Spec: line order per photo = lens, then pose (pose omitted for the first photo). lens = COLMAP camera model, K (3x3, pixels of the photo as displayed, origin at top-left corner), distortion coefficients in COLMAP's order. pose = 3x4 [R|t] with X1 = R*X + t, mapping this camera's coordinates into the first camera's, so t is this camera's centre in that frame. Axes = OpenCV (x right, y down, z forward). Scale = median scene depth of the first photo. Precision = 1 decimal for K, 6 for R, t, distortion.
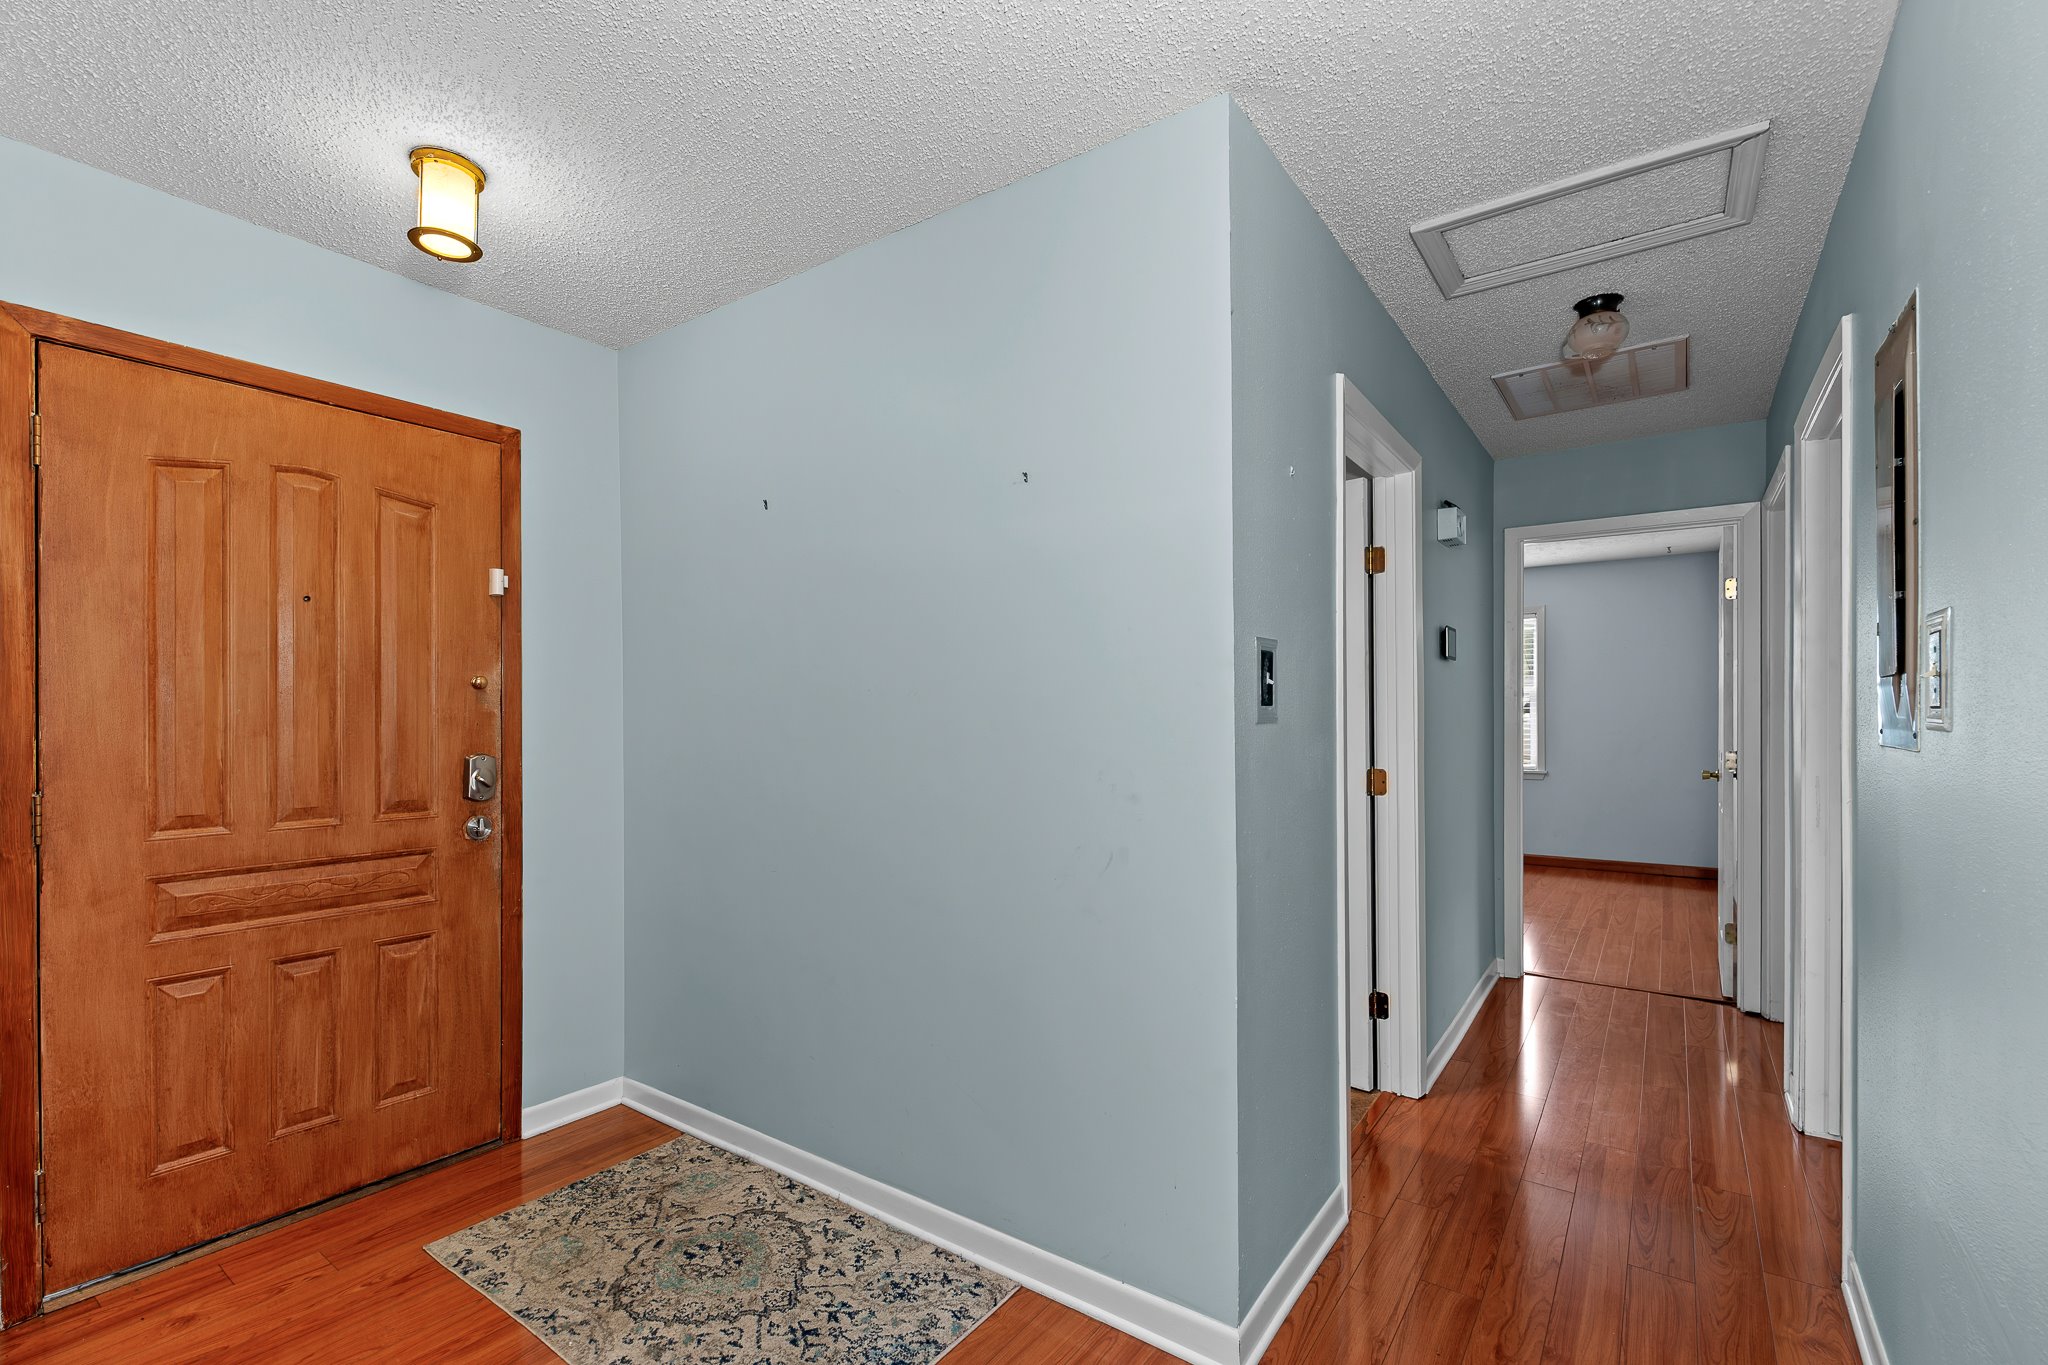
lens RADIAL K [[896.3, 0, 1019.4], [0, 896.3, 692.4], [0, 0, 1]] dist [0.014035, -0.002776]
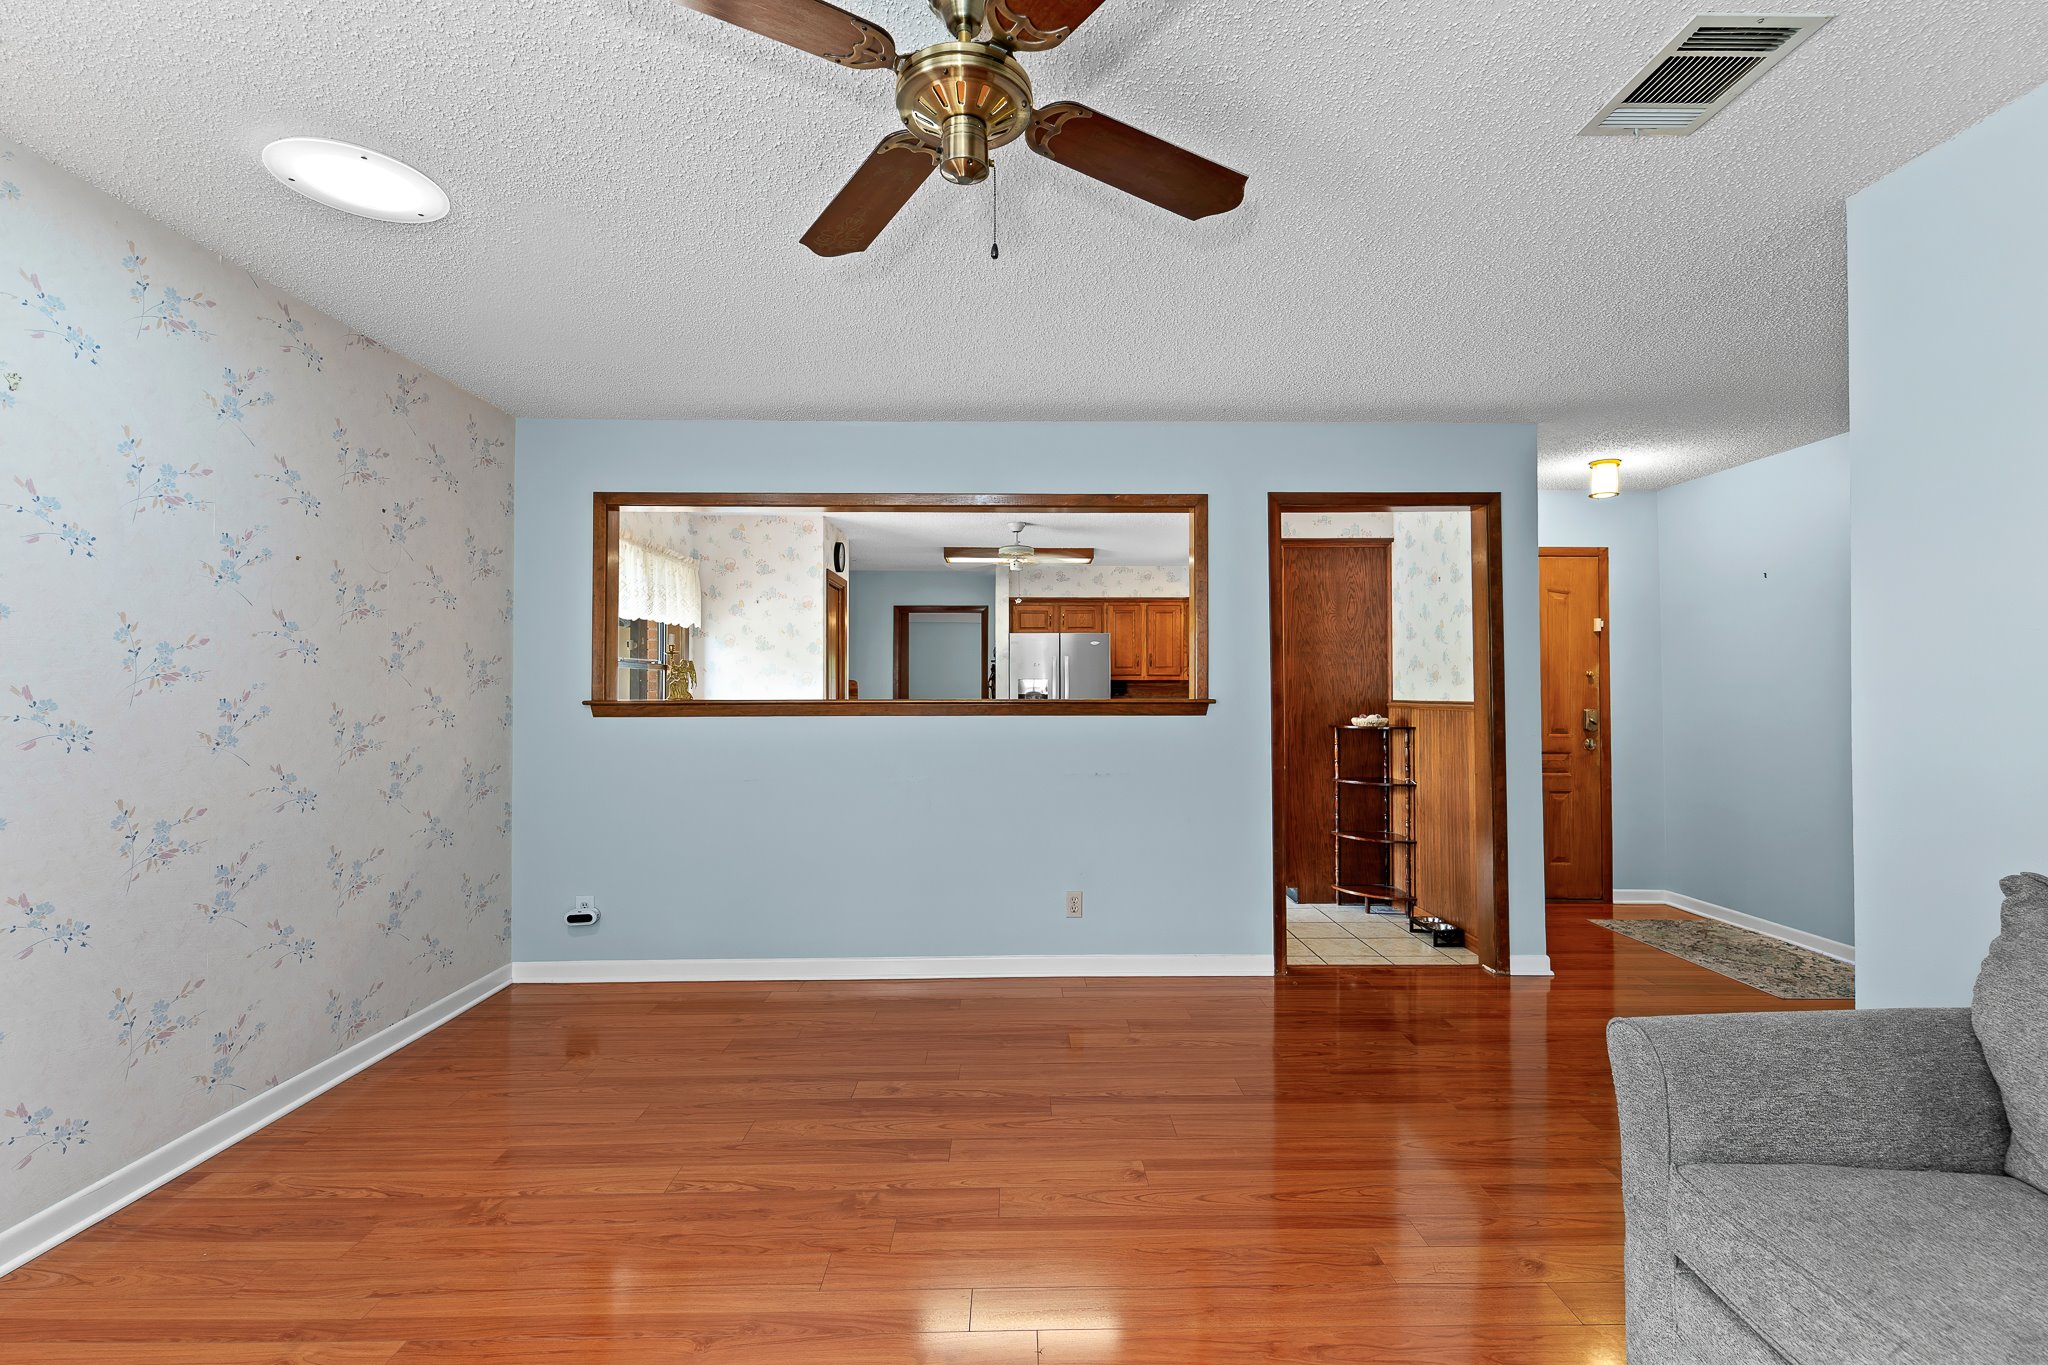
lens RADIAL K [[896.3, 0, 1018.5], [0, 896.3, 677.2], [0, 0, 1]] dist [0.014035, -0.002776]
pose [[0.591184, -0.011204, -0.806459, 0.293295], [0.002579, 0.999925, -0.012001, 0.017702], [0.806533, 0.005014, 0.591168, -1.279888]]
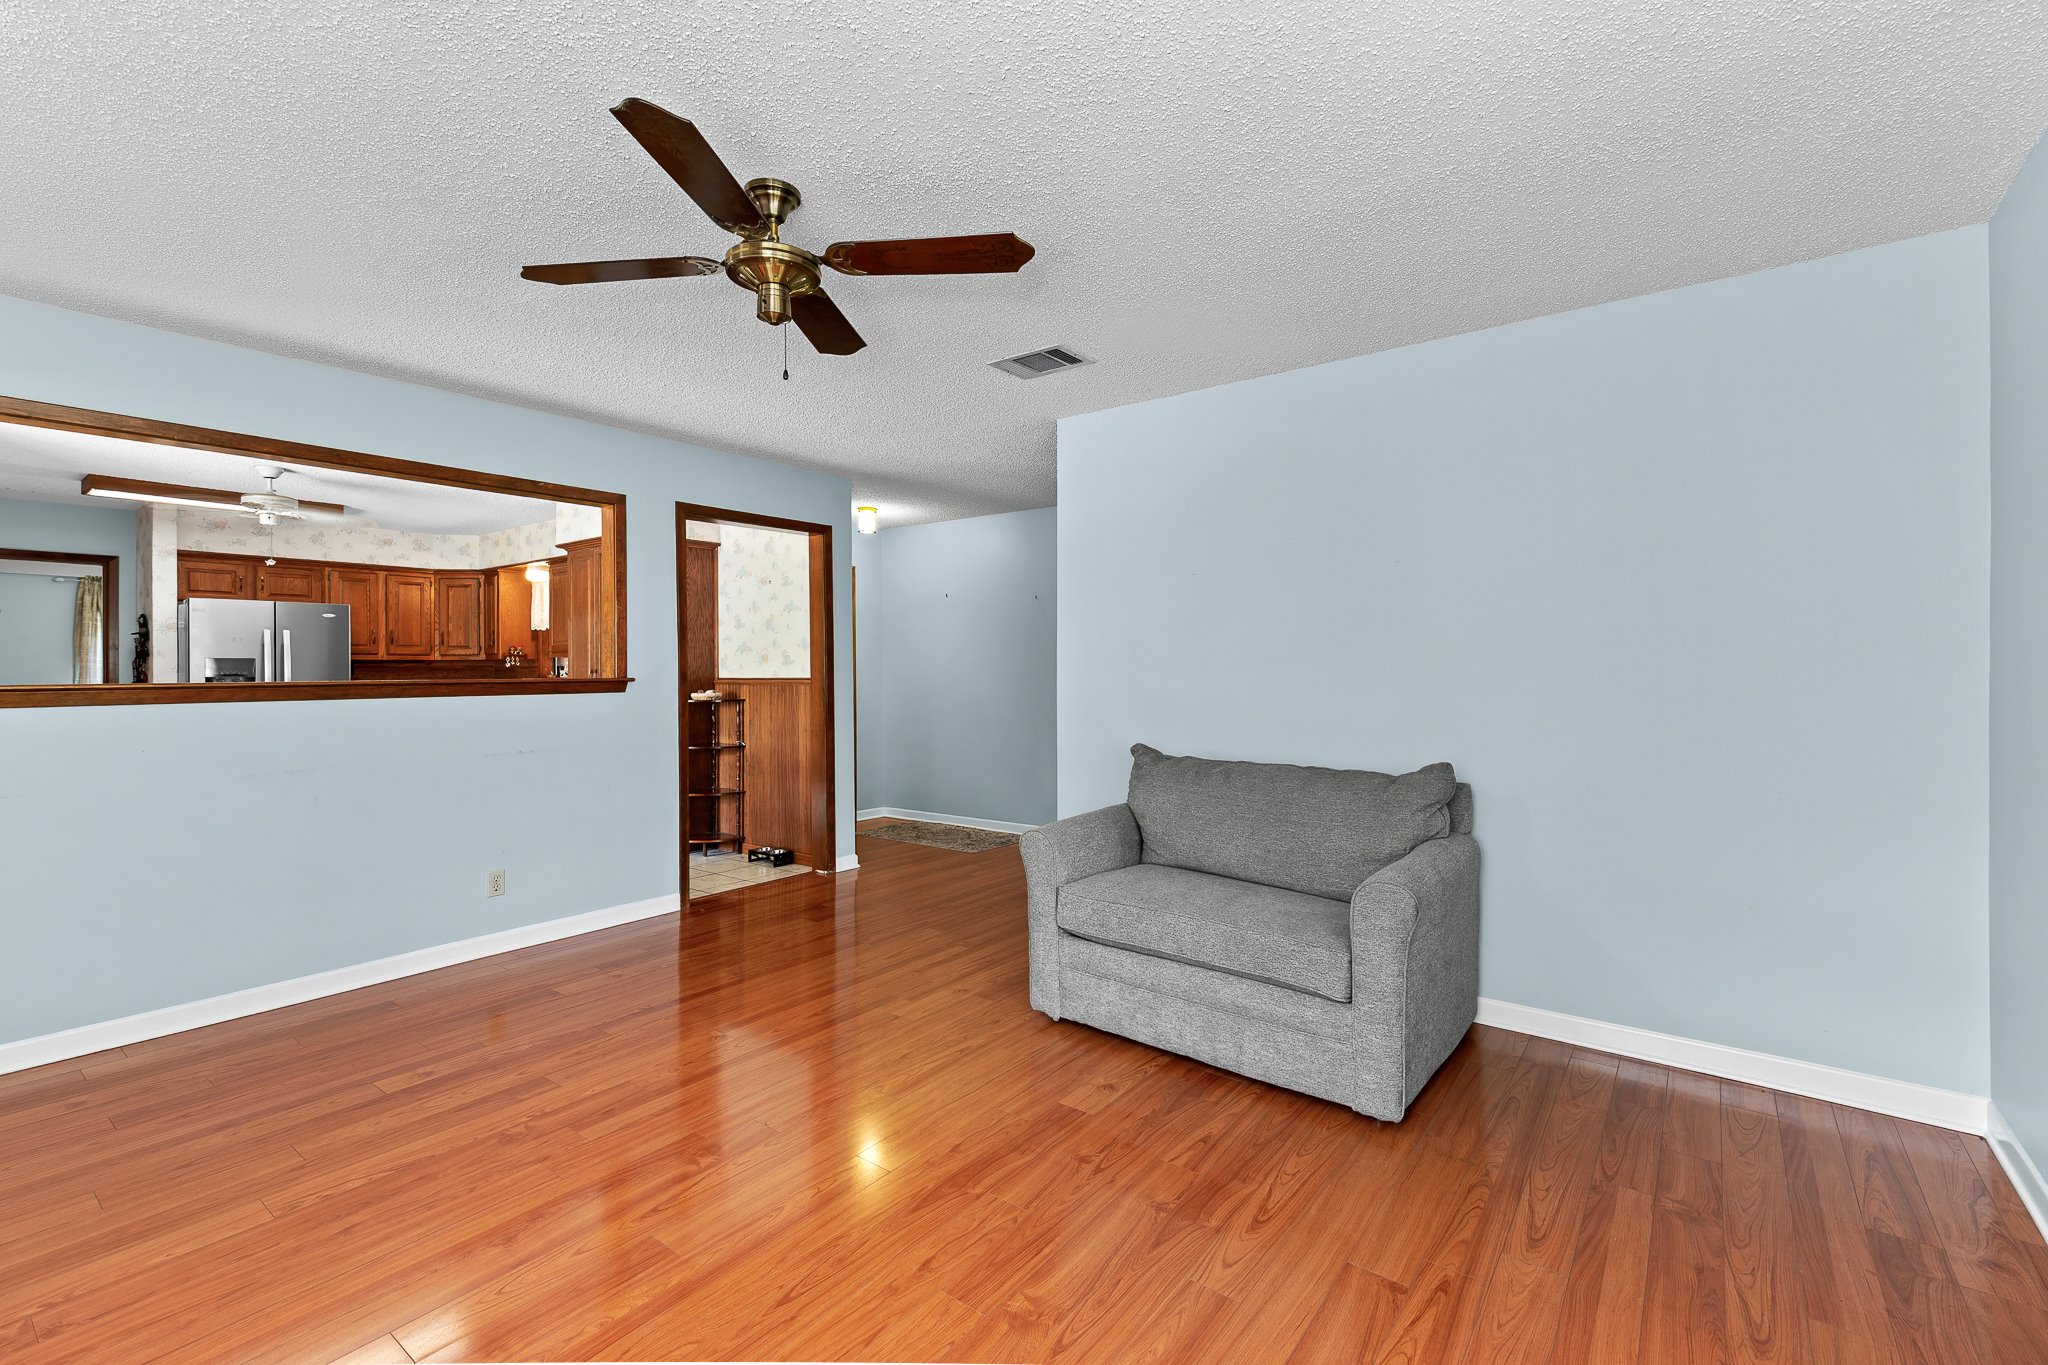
lens RADIAL K [[896.3, 0, 1029.2], [0, 896.3, 671.6], [0, 0, 1]] dist [0.014035, -0.002776]
pose [[0.999429, -0.003253, -0.033643, 0.078563], [0.003471, 0.999973, 0.006431, 0.017462], [0.033621, -0.006544, 0.999413, -1.813588]]
